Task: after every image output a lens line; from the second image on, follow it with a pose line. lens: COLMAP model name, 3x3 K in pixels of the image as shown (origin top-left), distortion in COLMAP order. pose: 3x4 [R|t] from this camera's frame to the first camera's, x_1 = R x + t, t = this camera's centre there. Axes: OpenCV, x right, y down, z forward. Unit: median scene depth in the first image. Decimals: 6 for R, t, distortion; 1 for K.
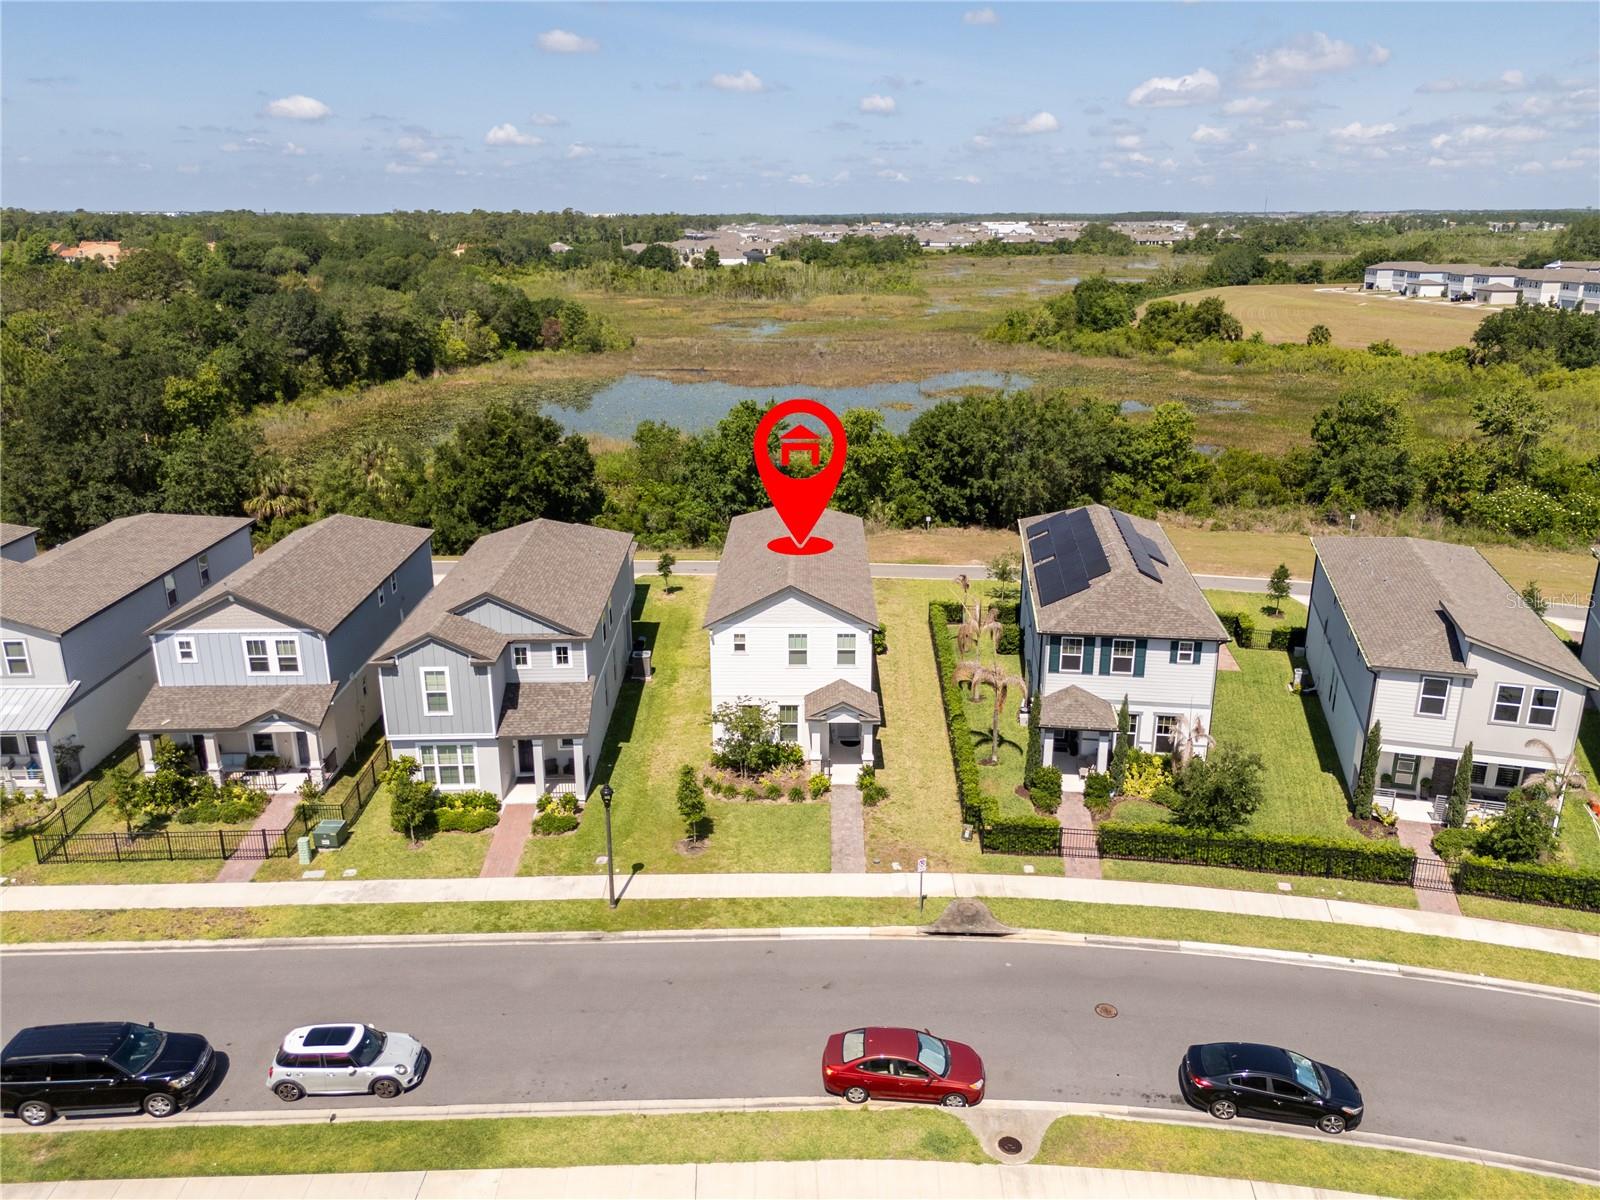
lens RADIAL K [[1186.4, 0, 800.0], [0, 1186.4, 600.0], [0, 0, 1]] dist [0.066788, -0.062039]
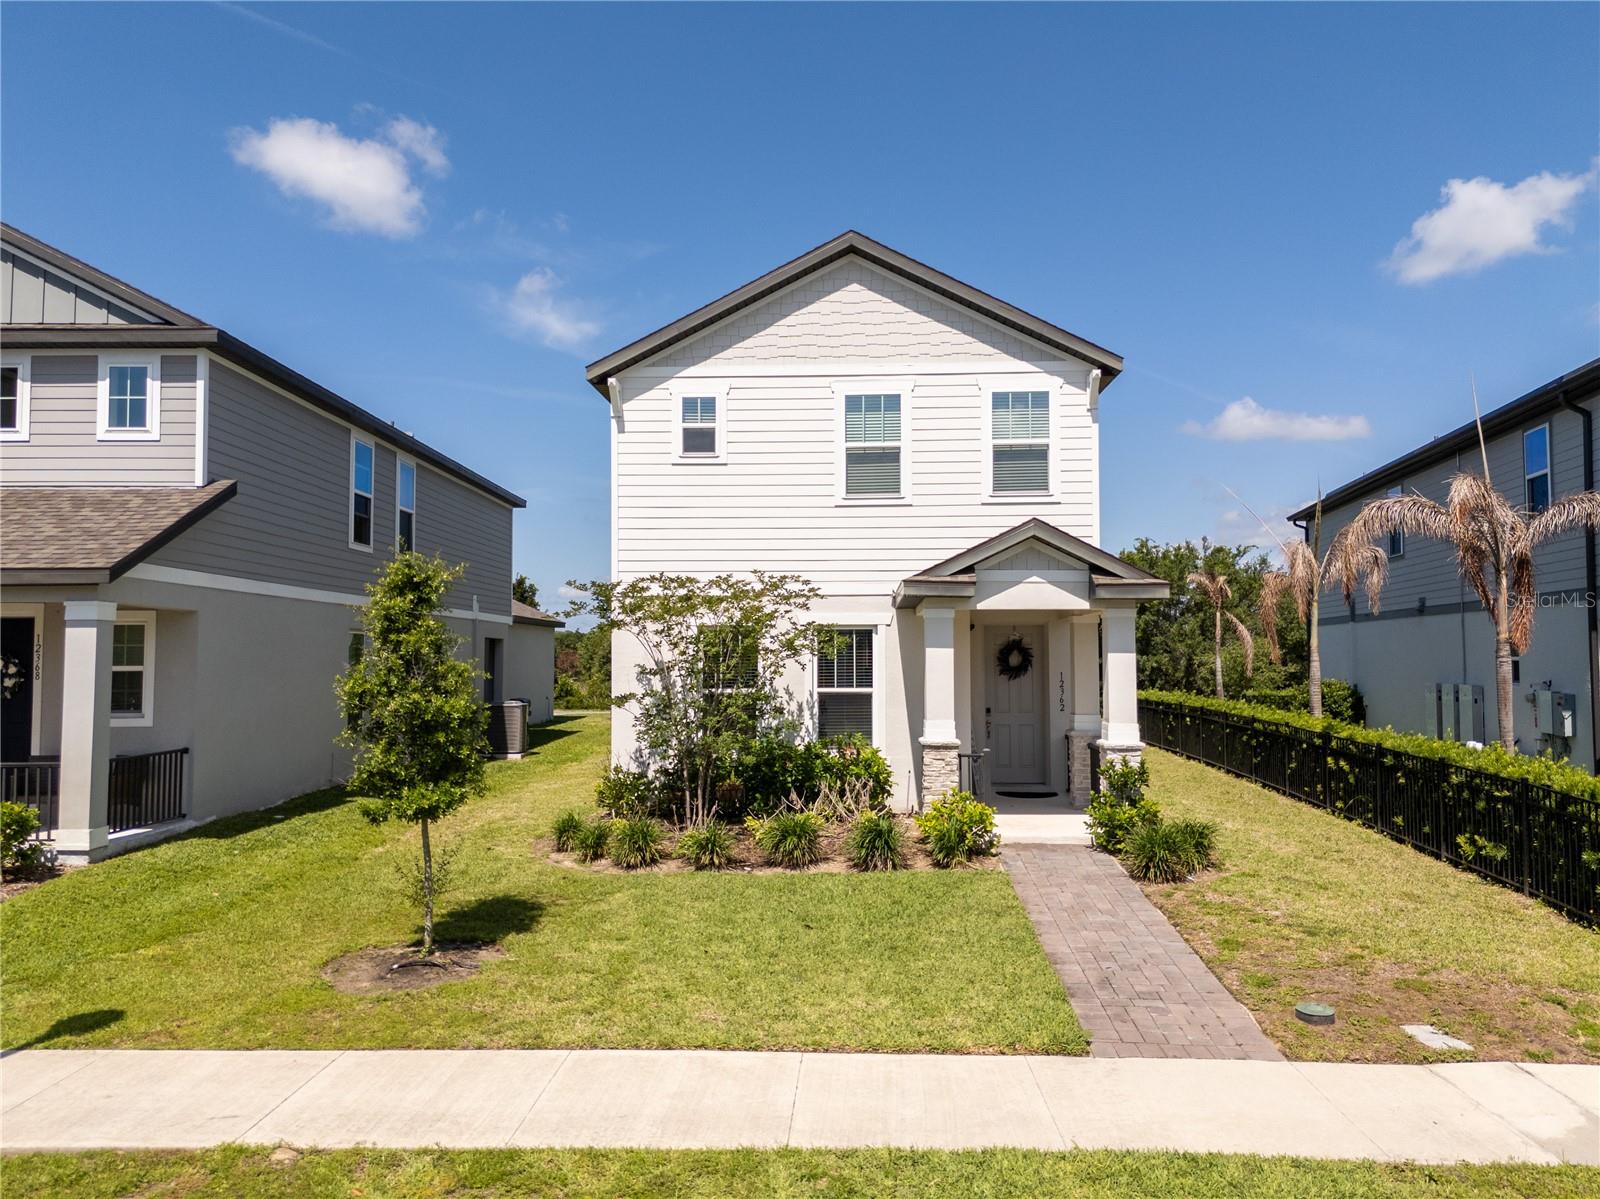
lens RADIAL K [[1186.4, 0, 800.0], [0, 1186.4, 599.5], [0, 0, 1]] dist [0.066788, -0.062039]
pose [[0.999283, -0.001341, -0.037832, -0.009778], [-0.012421, 0.932429, -0.361139, 0.203917], [0.035760, 0.361350, 0.931744, 0.708369]]
